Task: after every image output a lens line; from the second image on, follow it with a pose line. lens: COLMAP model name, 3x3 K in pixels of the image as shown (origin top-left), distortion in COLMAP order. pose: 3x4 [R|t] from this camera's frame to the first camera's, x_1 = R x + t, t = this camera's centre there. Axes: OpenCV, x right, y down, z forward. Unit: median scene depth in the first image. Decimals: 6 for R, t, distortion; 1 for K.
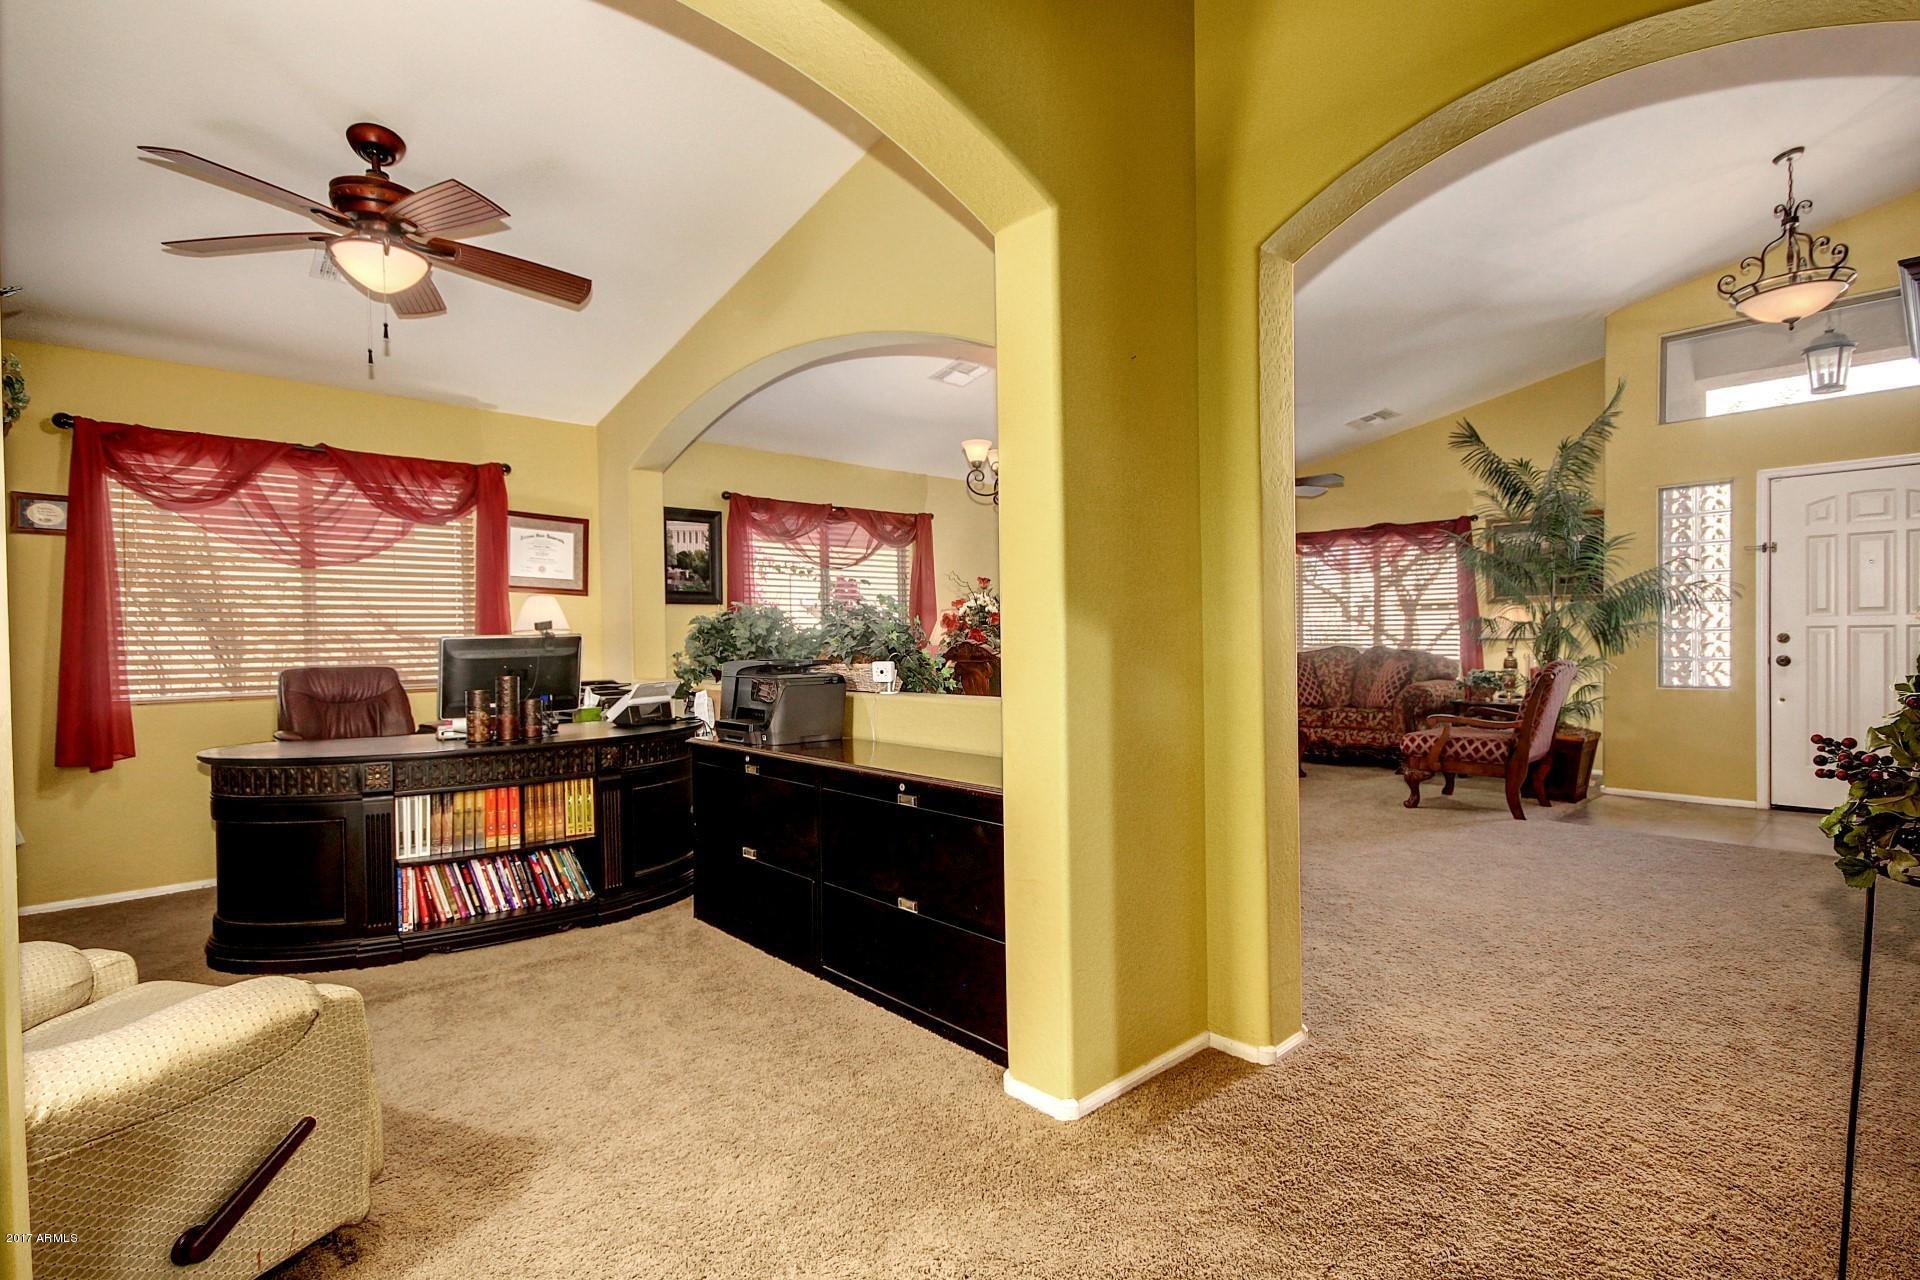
lens RADIAL K [[895.0, 0, 961.0], [0, 895.0, 654.5], [0, 0, 1]] dist [0.002935, -0.005217]
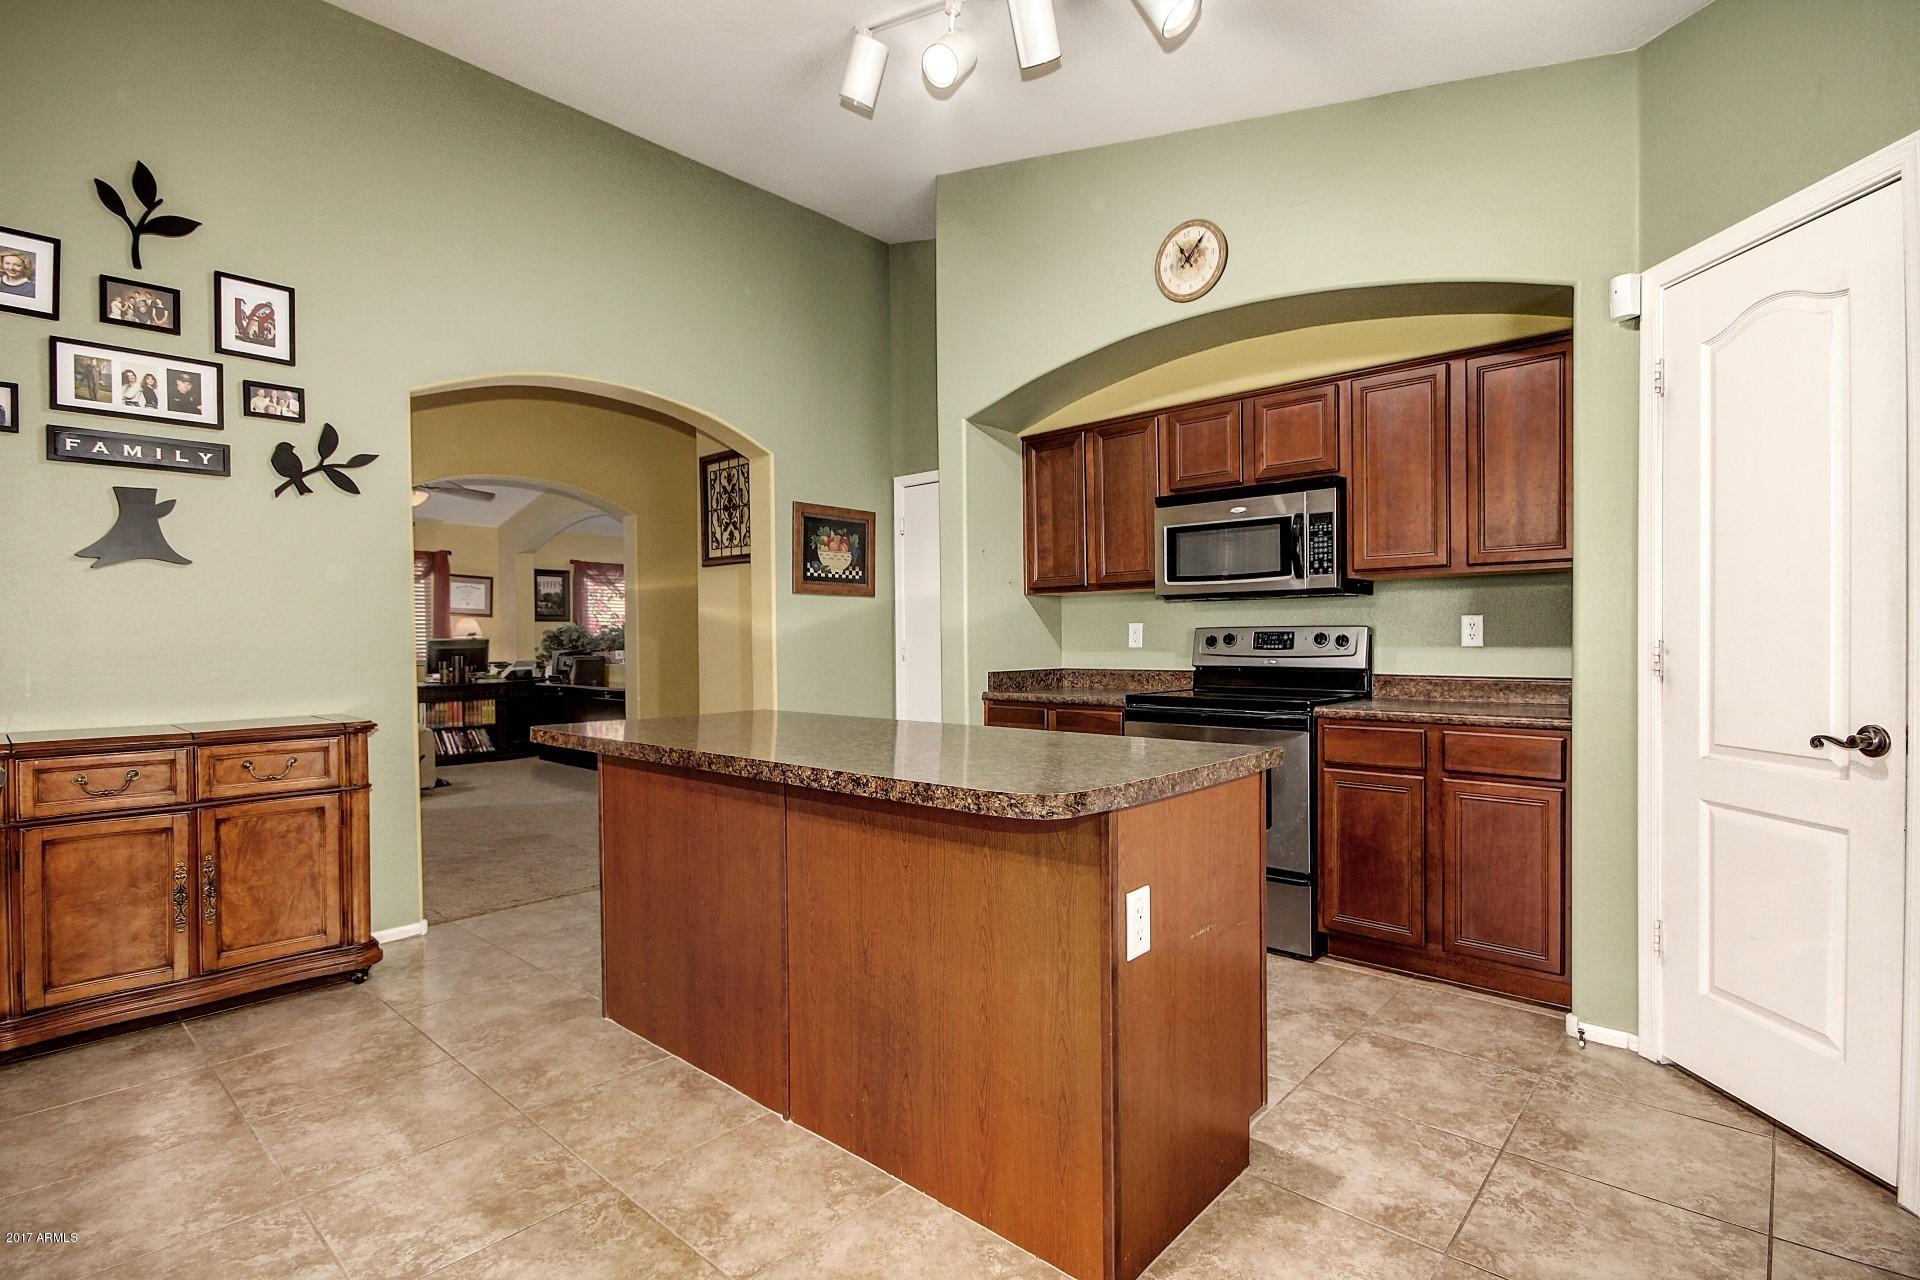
lens RADIAL K [[895.0, 0, 977.7], [0, 895.0, 655.3], [0, 0, 1]] dist [0.002935, -0.005217]
pose [[0.994785, 0.001677, 0.101980, 0.392007], [-0.001709, 0.999999, 0.000226, 0.011286], [-0.101979, -0.000399, 0.994786, -0.941923]]
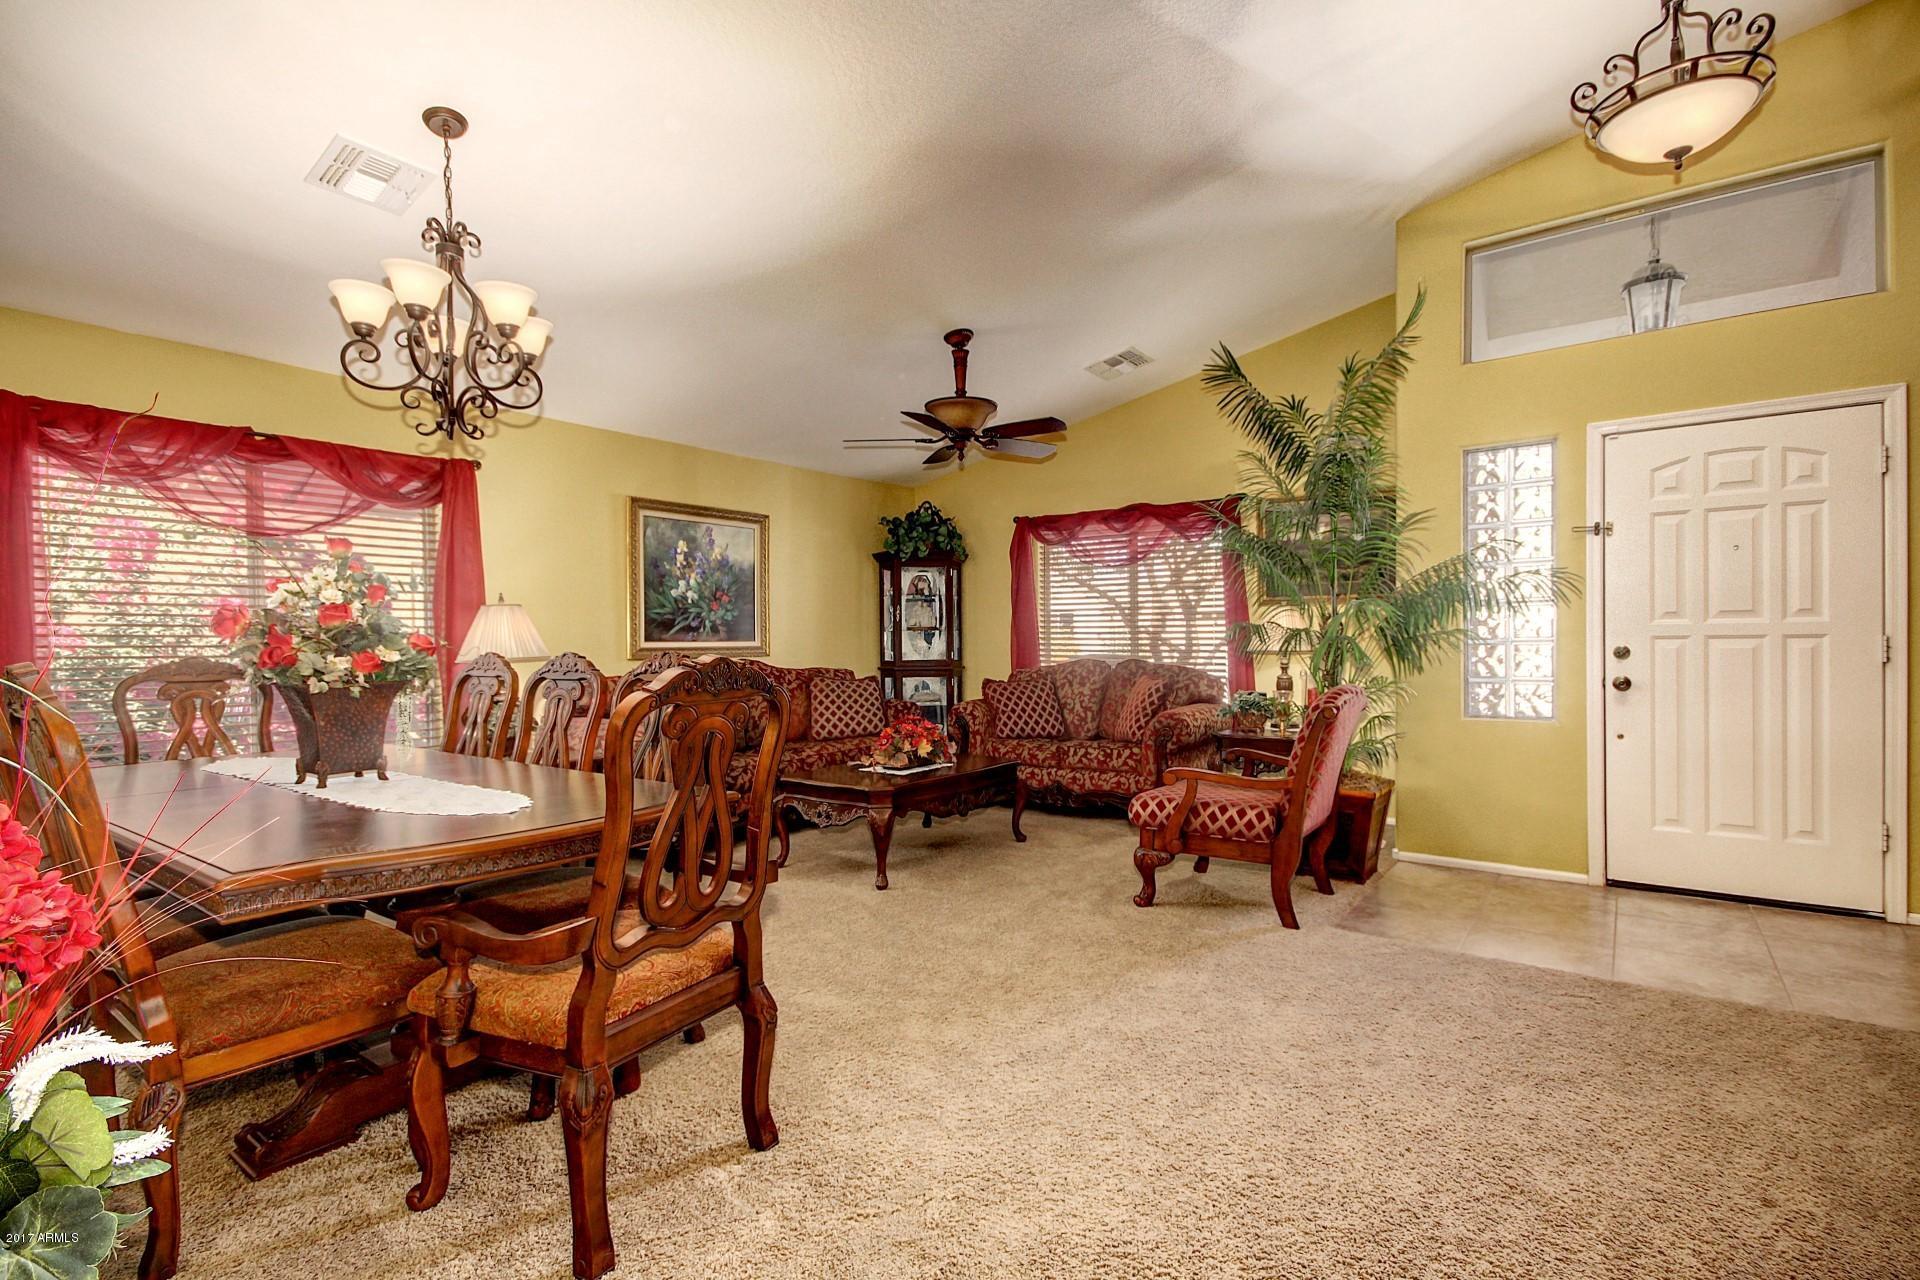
lens RADIAL K [[895.0, 0, 948.8], [0, 895.0, 658.5], [0, 0, 1]] dist [0.002935, -0.005217]
pose [[0.983871, -0.000739, 0.178876, 0.243851], [0.001308, 0.999994, -0.003061, -0.011728], [-0.178872, 0.003246, 0.983867, 0.373016]]
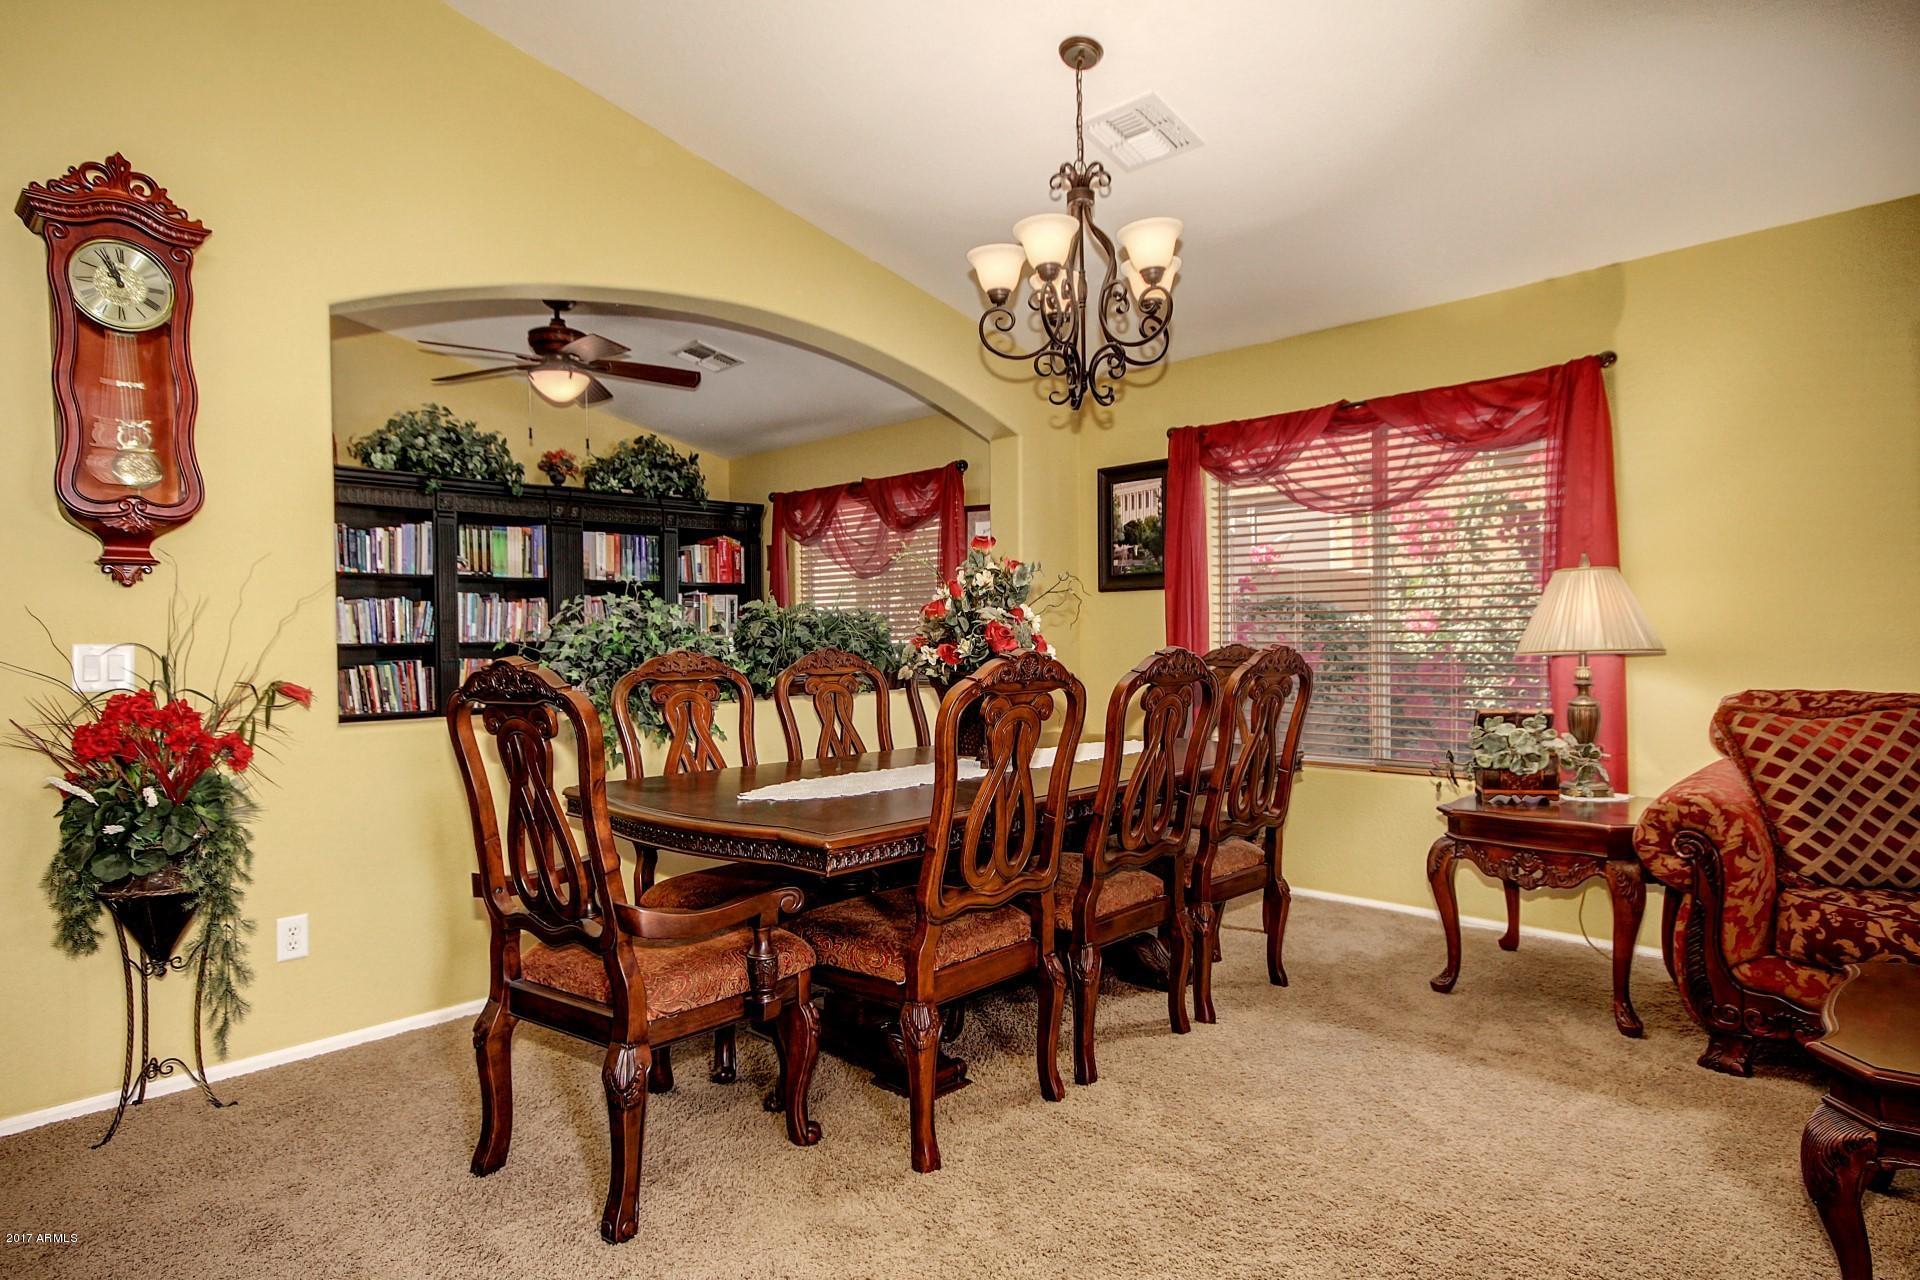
lens RADIAL K [[1042.4, 0, 973.5], [0, 1042.4, 633.2], [0, 0, 1]] dist [0.008353, 0.007082]
pose [[0.059045, 0.010227, -0.998203, 0.581122], [-0.008275, 0.999918, 0.009755, -0.028618], [0.998221, 0.007684, 0.059125, 0.839396]]
